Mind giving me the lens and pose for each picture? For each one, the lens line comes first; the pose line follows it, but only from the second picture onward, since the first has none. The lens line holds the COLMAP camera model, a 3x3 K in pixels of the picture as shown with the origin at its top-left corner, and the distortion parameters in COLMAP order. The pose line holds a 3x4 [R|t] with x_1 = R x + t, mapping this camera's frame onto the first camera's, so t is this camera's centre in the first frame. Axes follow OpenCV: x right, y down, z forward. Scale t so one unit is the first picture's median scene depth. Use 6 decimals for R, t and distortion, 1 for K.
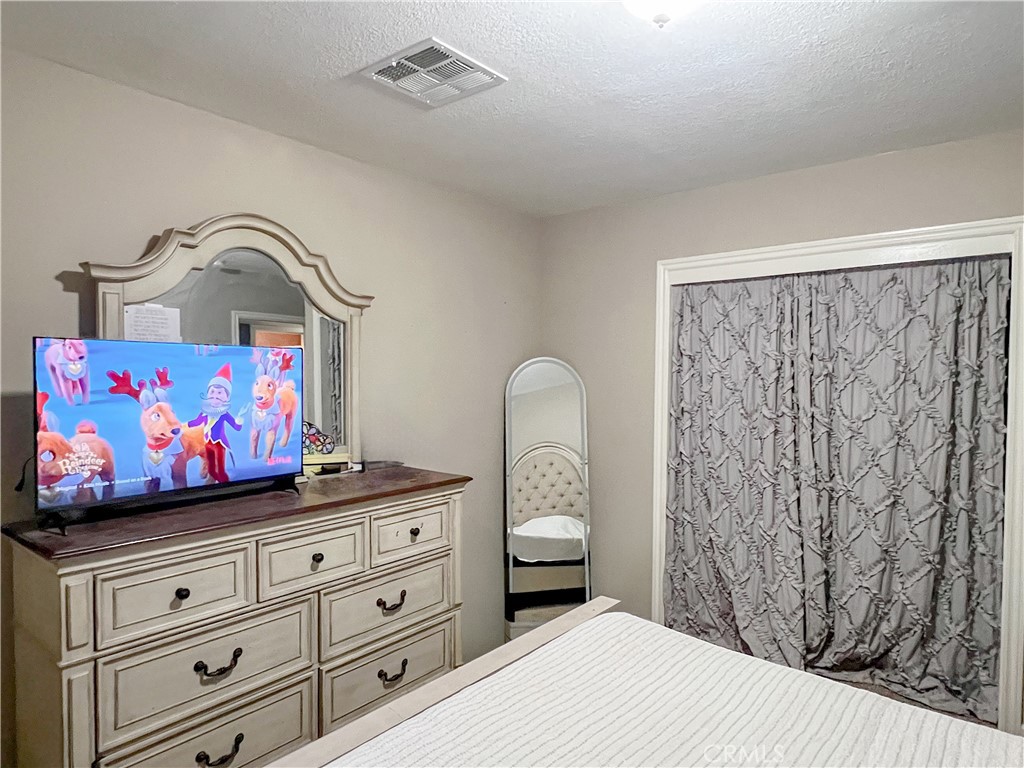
lens RADIAL K [[629.0, 0, 511.1], [0, 629.0, 391.4], [0, 0, 1]] dist [-0.000133, 0.000057]
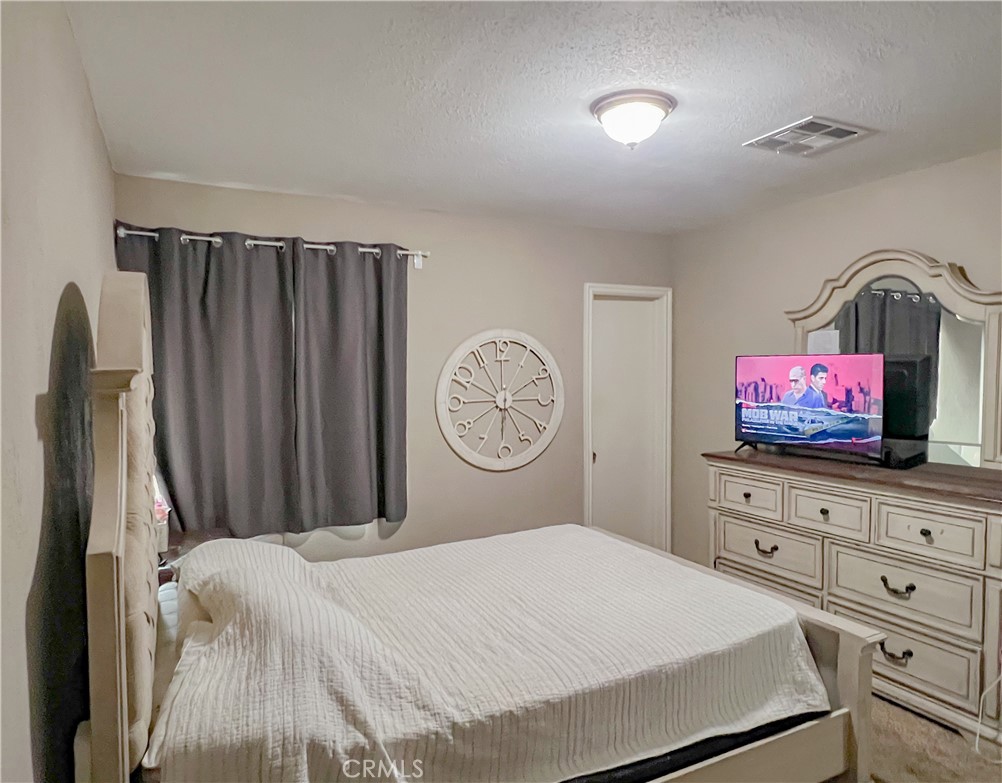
lens RADIAL K [[638.0, 0, 500.2], [0, 638.0, 393.3], [0, 0, 1]] dist [0.000444, -0.000153]
pose [[-0.409003, 0.030324, -0.912029, 1.125633], [-0.020923, 0.998873, 0.042595, -0.029550], [0.912293, 0.036504, -0.407908, 0.849975]]
